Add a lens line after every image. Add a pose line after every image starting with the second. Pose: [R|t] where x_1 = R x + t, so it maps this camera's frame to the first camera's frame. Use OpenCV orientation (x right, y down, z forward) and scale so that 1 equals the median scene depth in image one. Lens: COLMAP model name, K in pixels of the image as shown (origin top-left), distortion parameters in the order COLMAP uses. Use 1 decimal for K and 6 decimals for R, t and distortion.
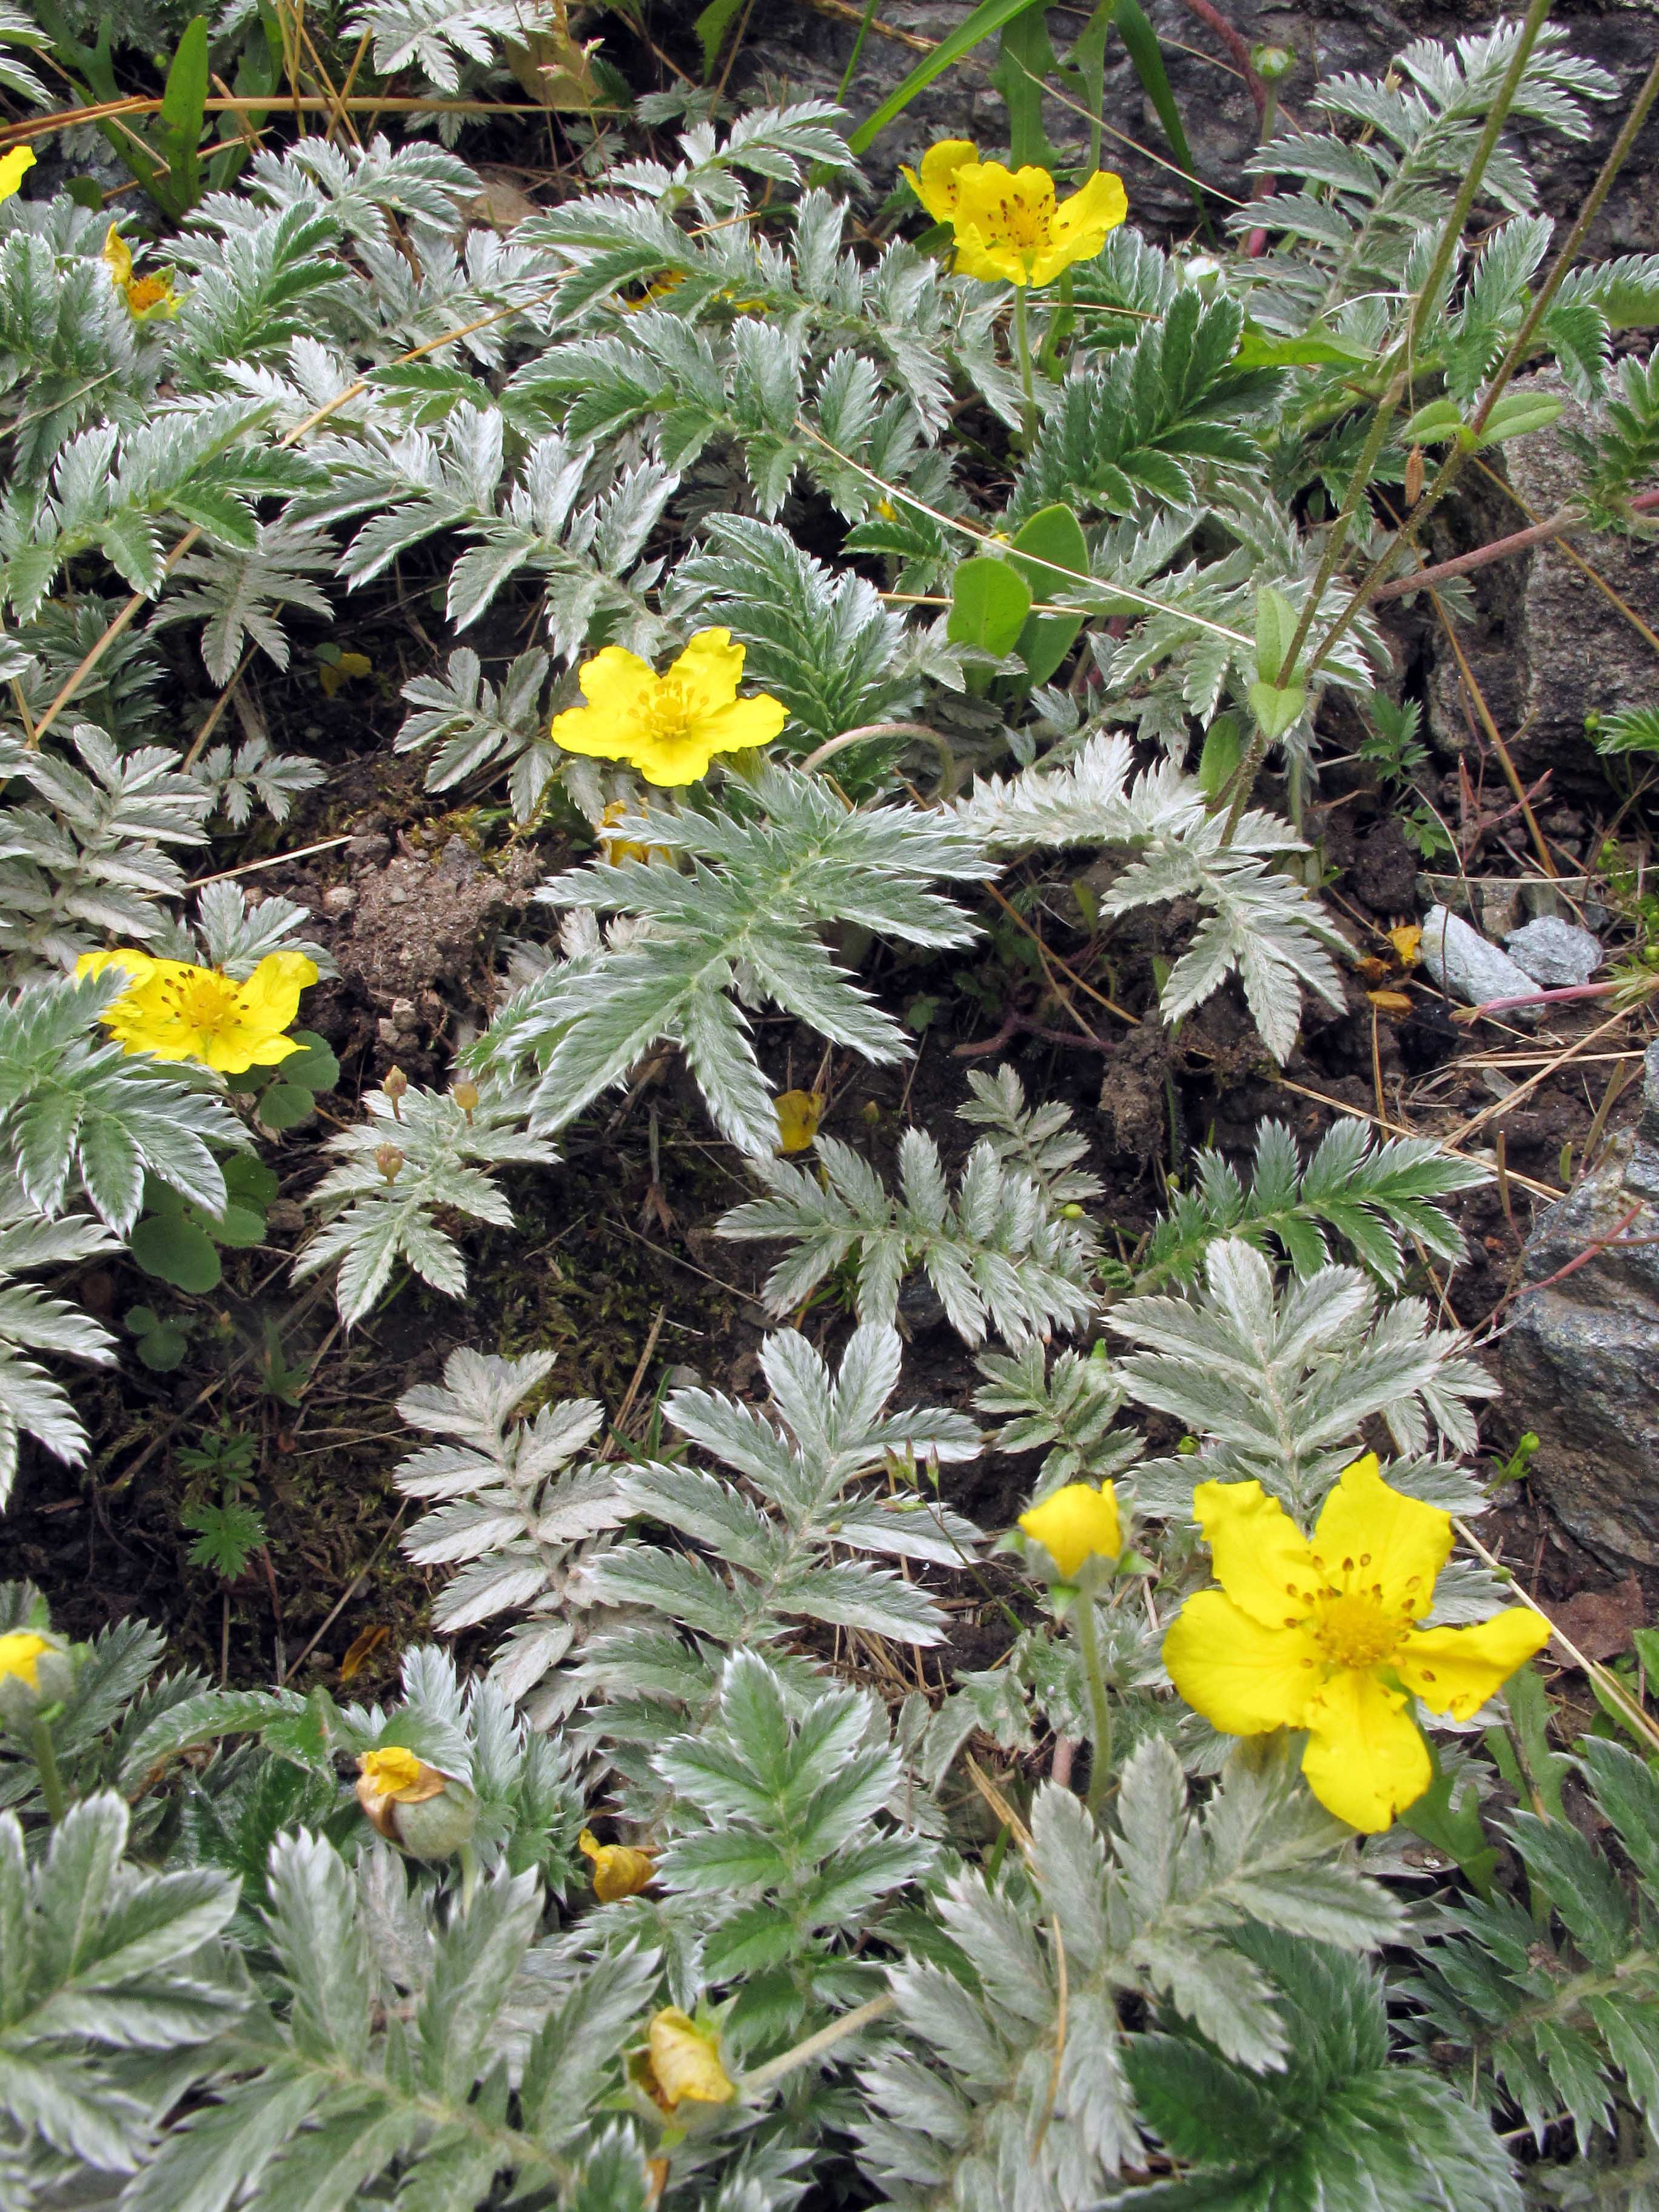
lens RADIAL K [[1884.7, 0, 820.8], [0, 1884.7, 1099.7], [0, 0, 1]] dist [-0.181671, 0.096354]
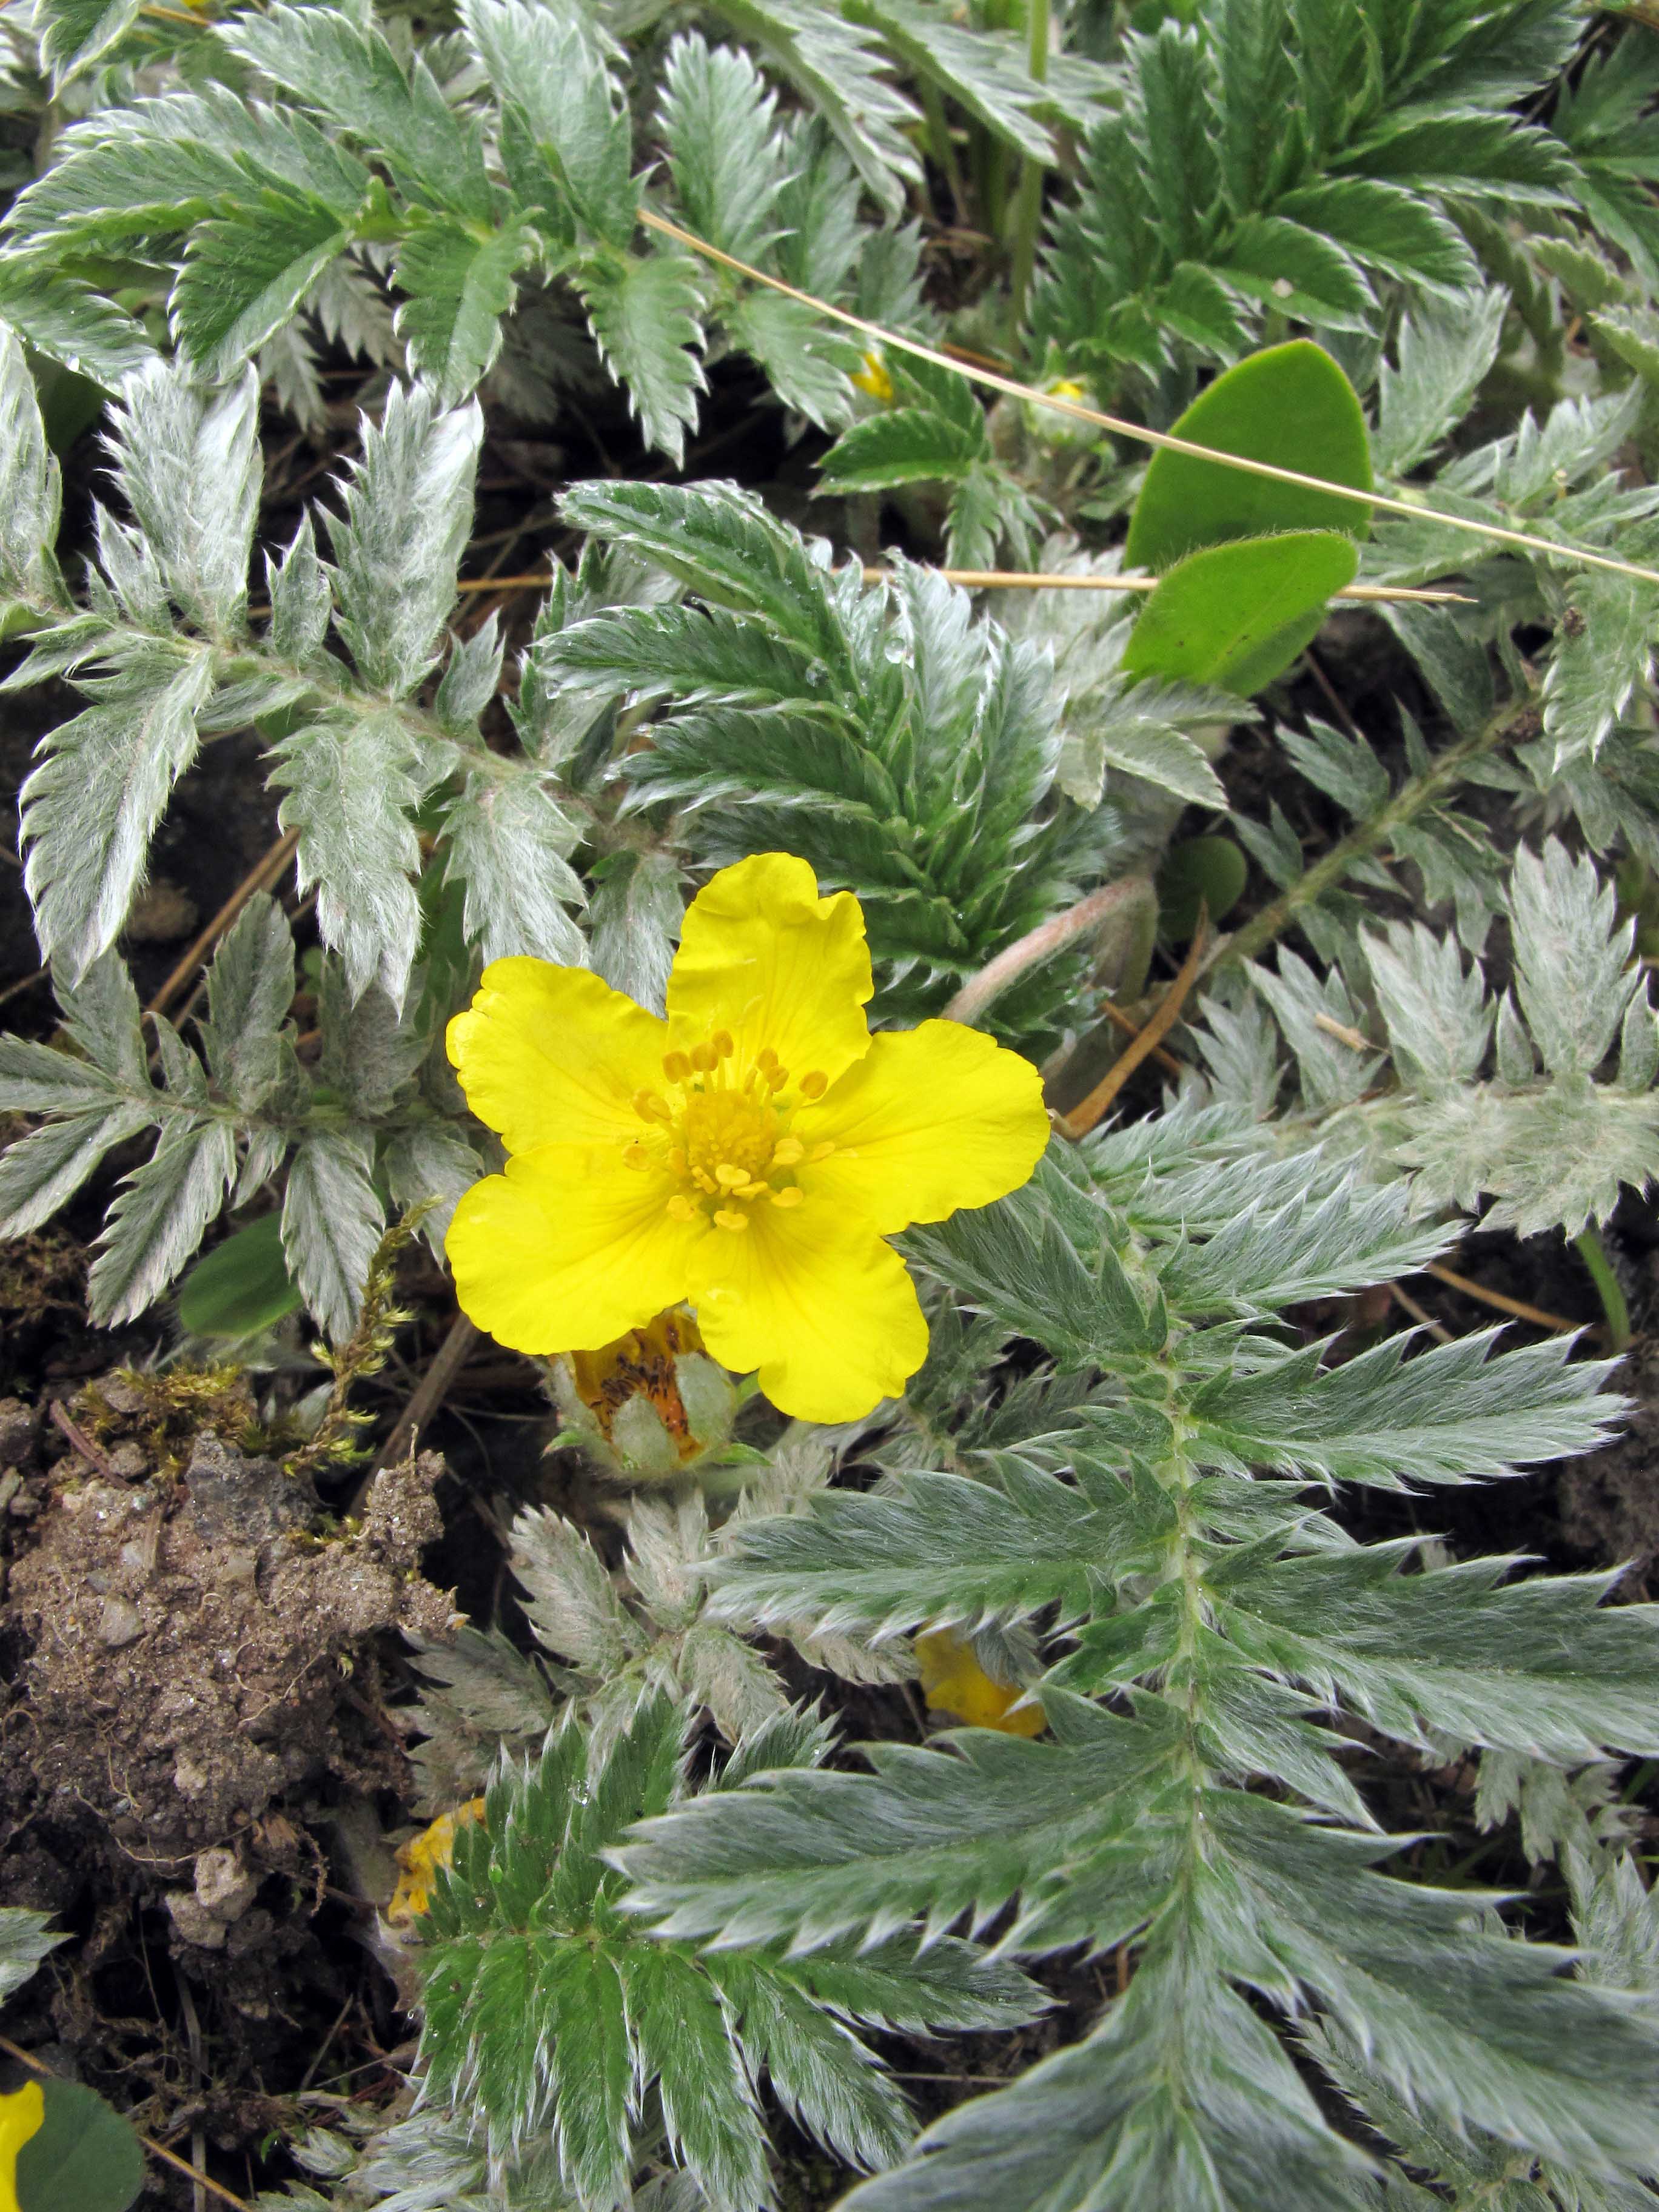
lens RADIAL K [[1884.7, 0, 820.8], [0, 1884.7, 1099.7], [0, 0, 1]] dist [-0.181671, 0.096354]
pose [[0.953213, -0.237548, 0.186967, -0.120551], [0.200111, 0.959406, 0.198733, -0.258969], [-0.226586, -0.152021, 0.962054, 0.568235]]
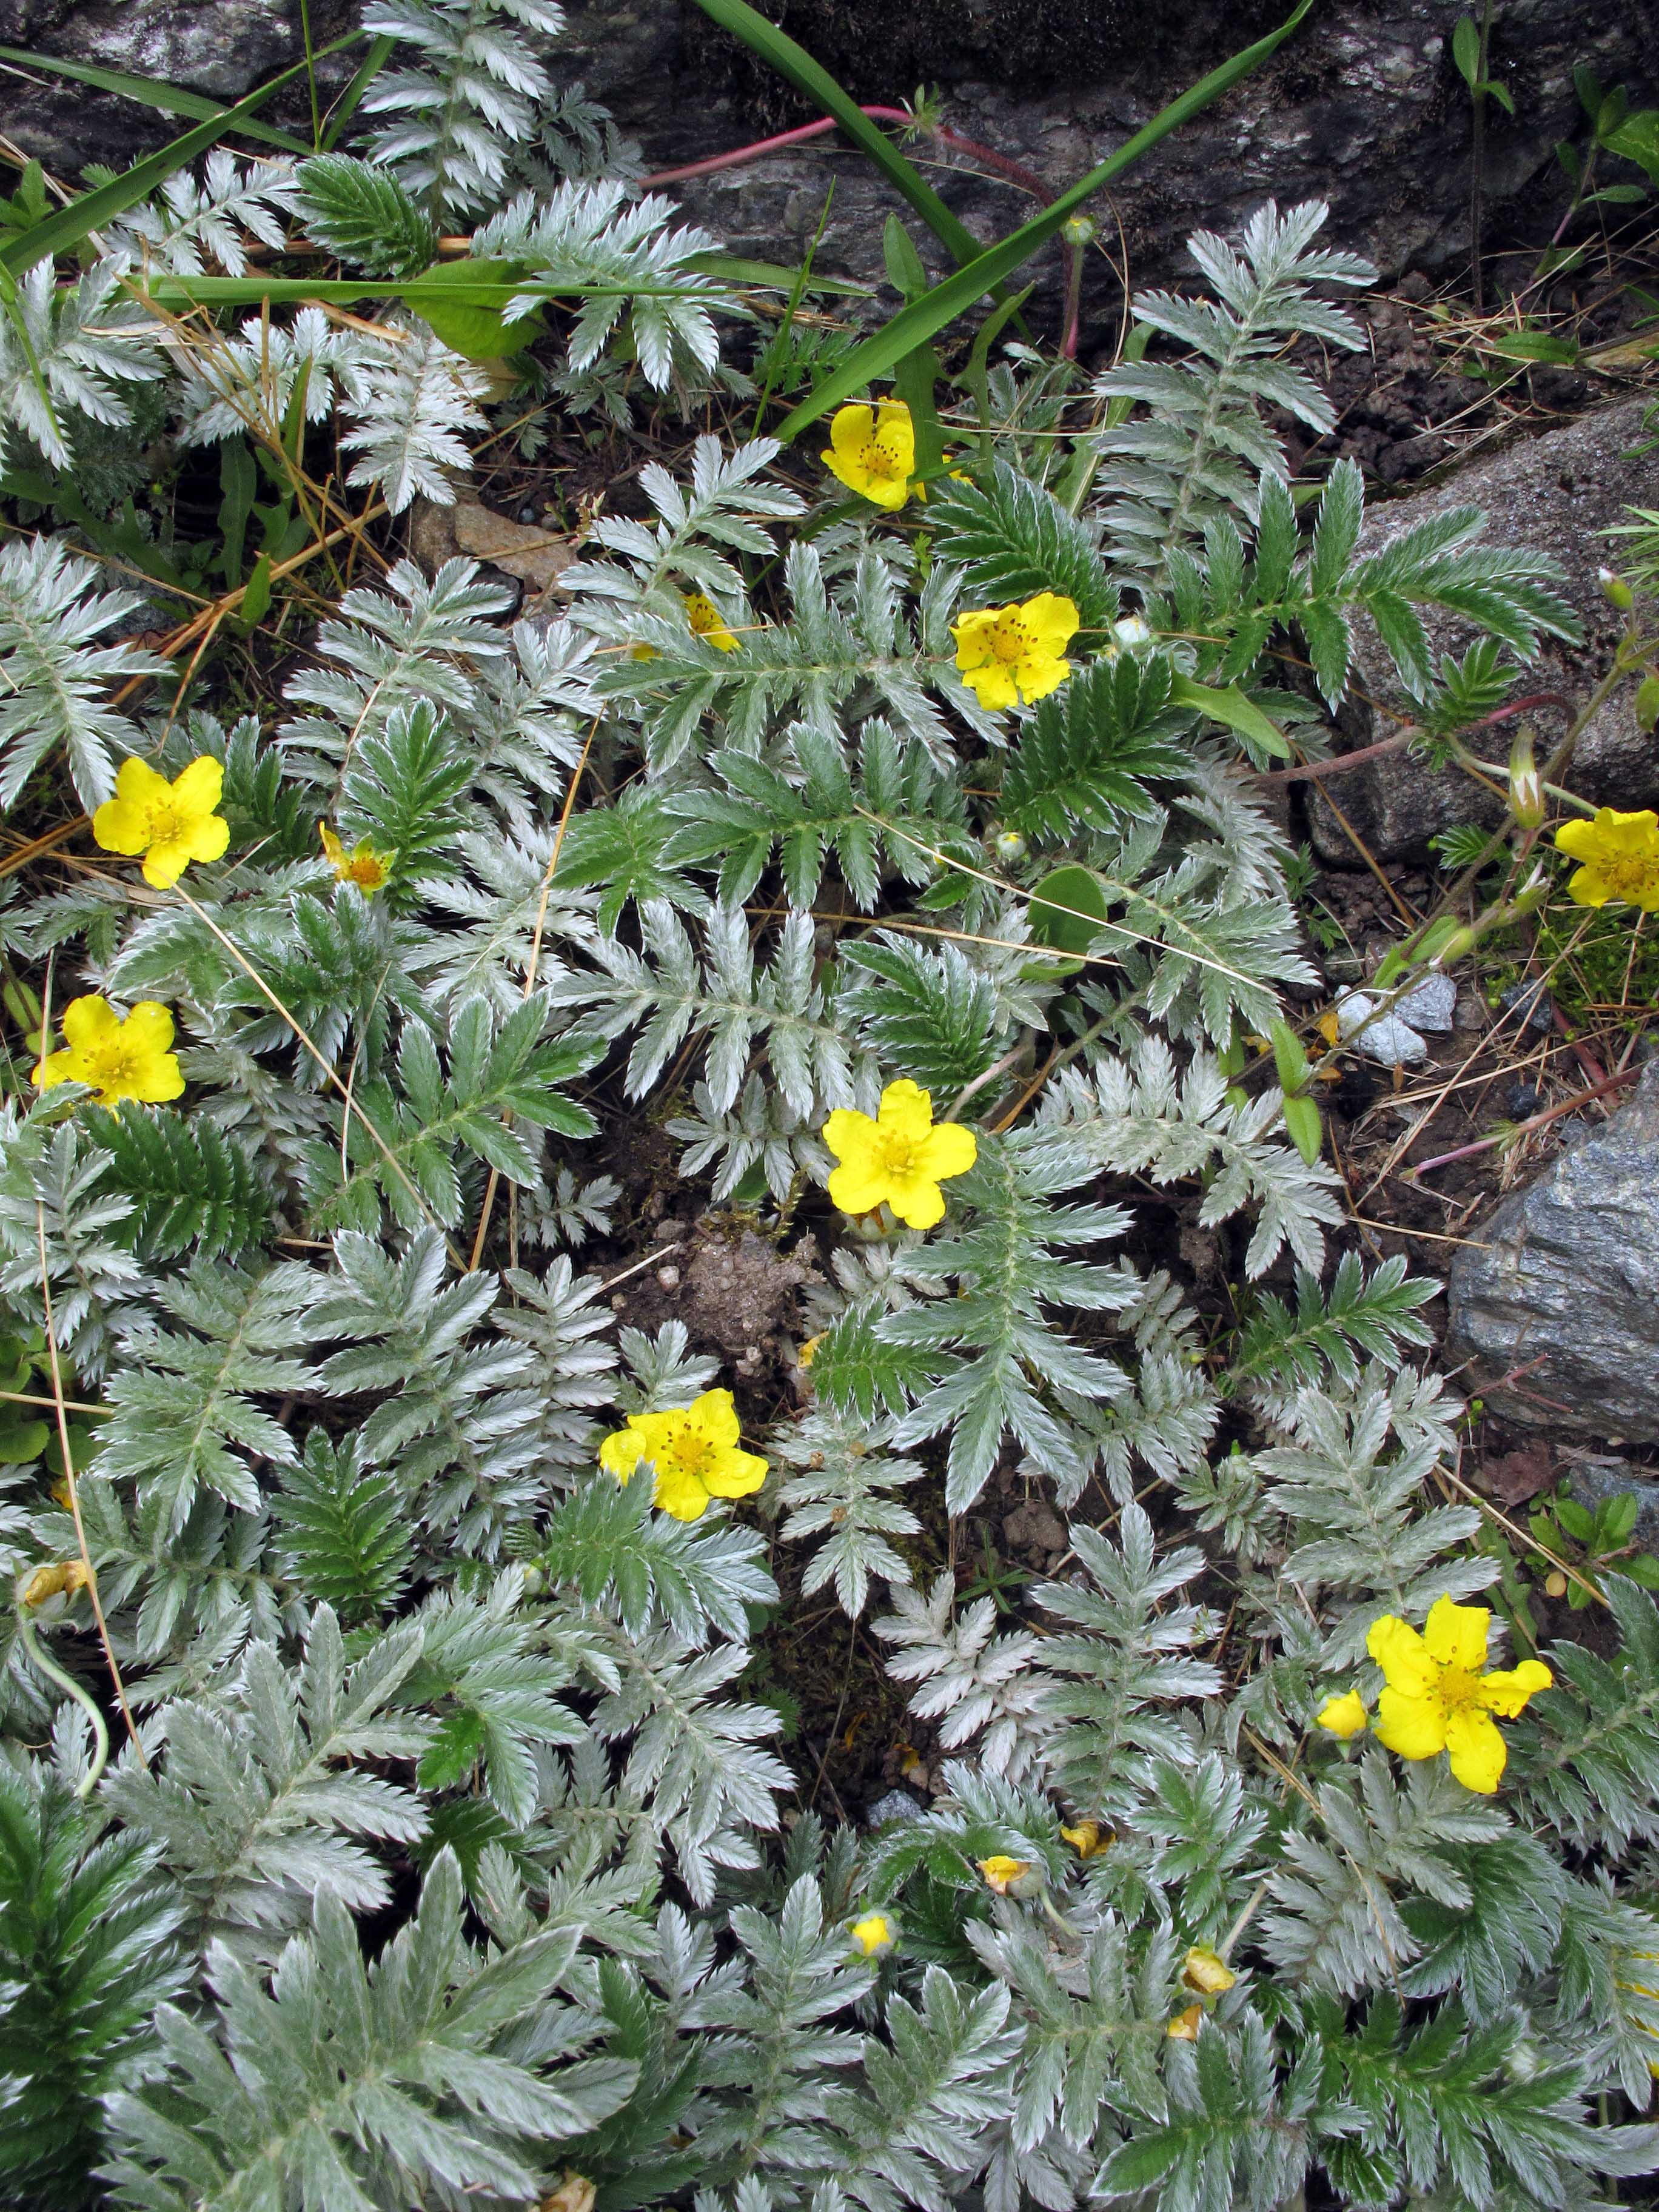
lens RADIAL K [[1884.7, 0, 820.8], [0, 1884.7, 1099.7], [0, 0, 1]] dist [-0.181671, 0.096354]
pose [[0.958506, -0.273225, 0.081333, -0.226005], [0.233800, 0.916676, 0.324102, -0.681782], [-0.163109, -0.291638, 0.942519, -0.366699]]
